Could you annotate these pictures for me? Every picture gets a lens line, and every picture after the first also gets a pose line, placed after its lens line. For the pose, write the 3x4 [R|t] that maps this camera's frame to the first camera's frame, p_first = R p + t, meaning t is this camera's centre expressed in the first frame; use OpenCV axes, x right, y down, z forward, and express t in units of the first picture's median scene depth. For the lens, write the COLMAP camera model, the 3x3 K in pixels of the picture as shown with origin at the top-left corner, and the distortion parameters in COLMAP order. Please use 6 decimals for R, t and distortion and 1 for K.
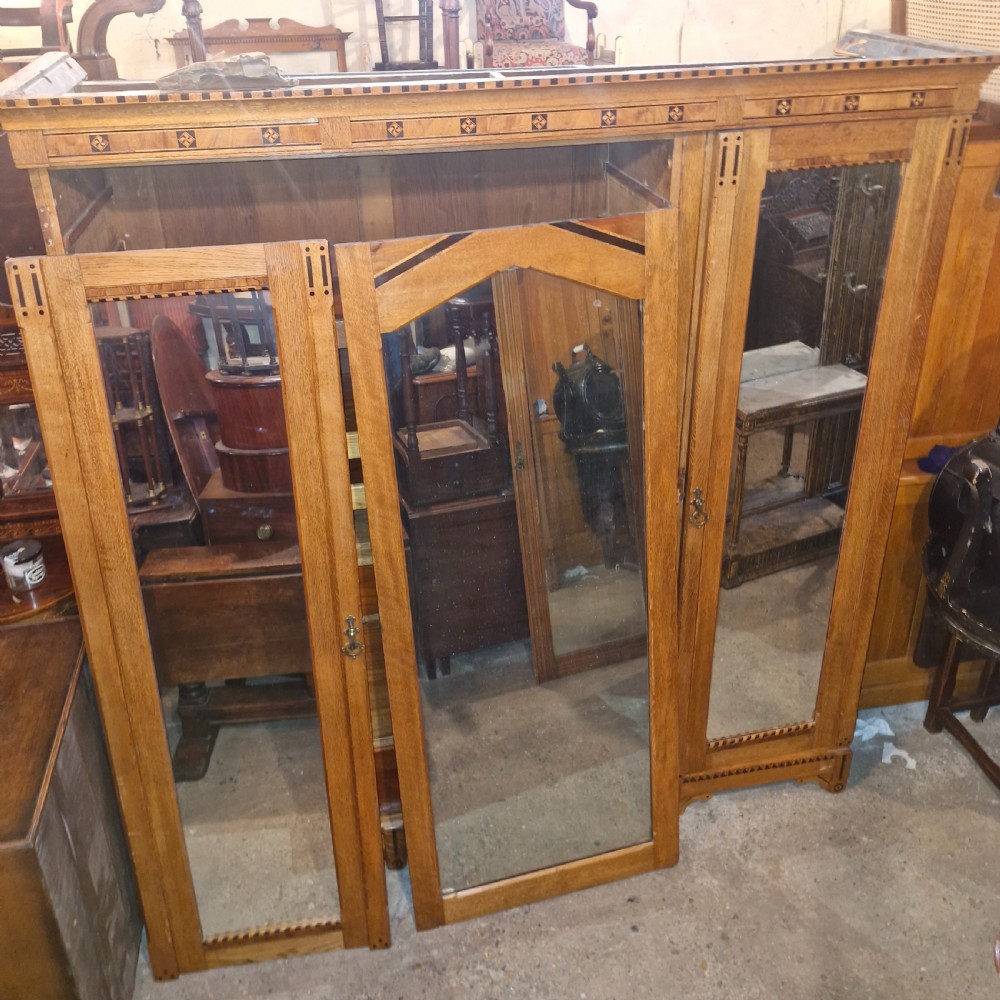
lens RADIAL K [[913.5, 0, 494.5], [0, 913.5, 376.6], [0, 0, 1]] dist [0.085172, -0.111998]
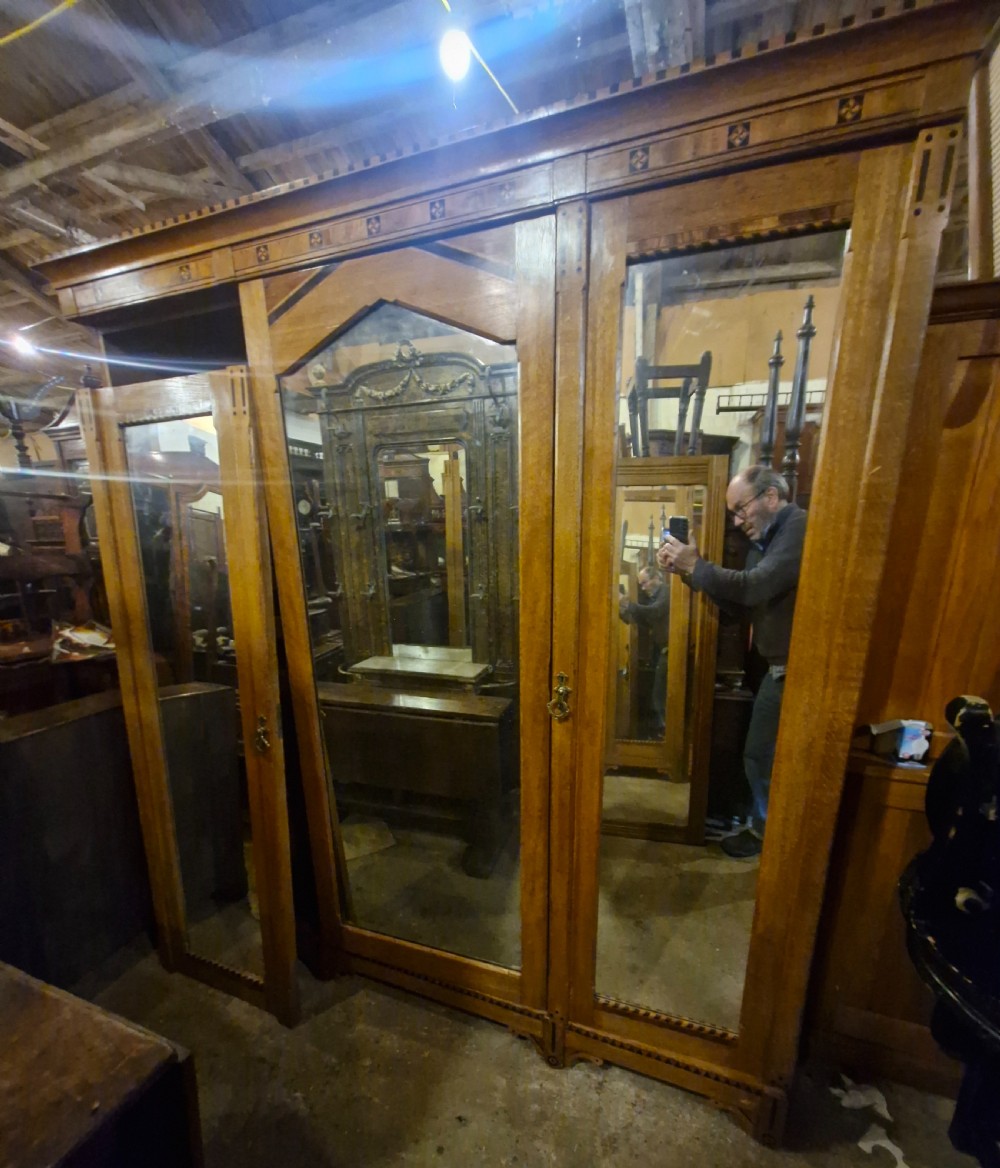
lens RADIAL K [[520.8, 0, 497.5], [0, 520.8, 665.2], [0, 0, 1]] dist [0.002033, -0.003031]
pose [[0.846572, 0.145394, -0.512031, 0.421620], [-0.220968, 0.971159, -0.089575, 0.171929], [0.484240, 0.188975, 0.854284, 0.529405]]
